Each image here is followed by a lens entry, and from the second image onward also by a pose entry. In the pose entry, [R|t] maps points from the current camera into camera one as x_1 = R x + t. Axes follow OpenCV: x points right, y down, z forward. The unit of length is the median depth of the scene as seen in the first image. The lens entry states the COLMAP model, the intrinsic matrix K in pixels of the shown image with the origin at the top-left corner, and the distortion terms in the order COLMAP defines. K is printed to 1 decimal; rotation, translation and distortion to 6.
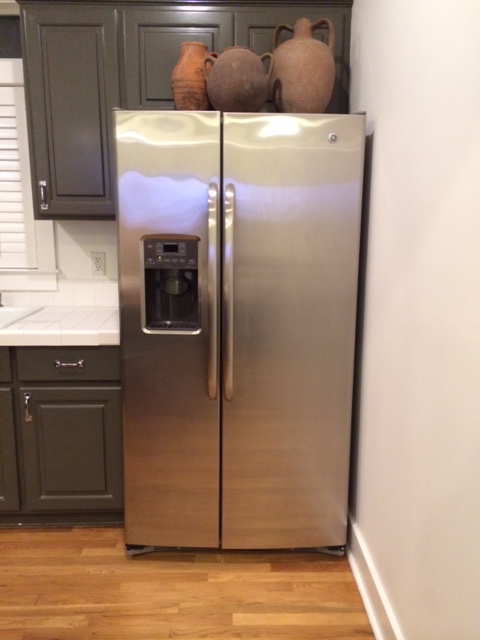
lens RADIAL K [[553.6, 0, 244.3], [0, 553.6, 319.5], [0, 0, 1]] dist [0.037402, -0.028200]
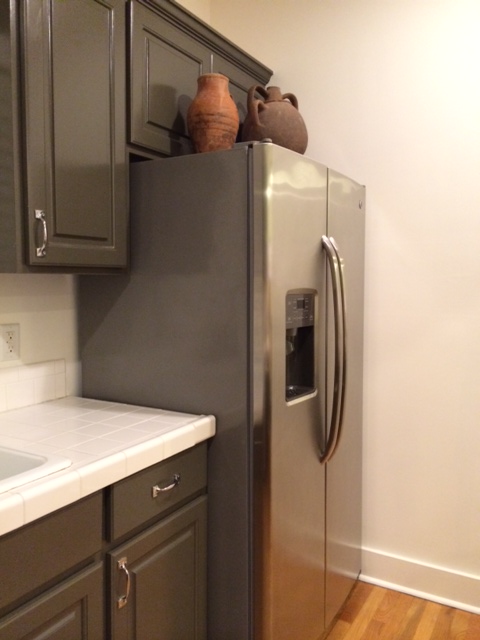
lens RADIAL K [[553.6, 0, 238.9], [0, 553.6, 315.2], [0, 0, 1]] dist [0.037402, -0.028200]
pose [[0.509637, -0.061311, 0.858202, -0.823723], [0.154463, 0.987772, -0.021159, -0.093807], [-0.846411, 0.143344, 0.512876, 0.548871]]
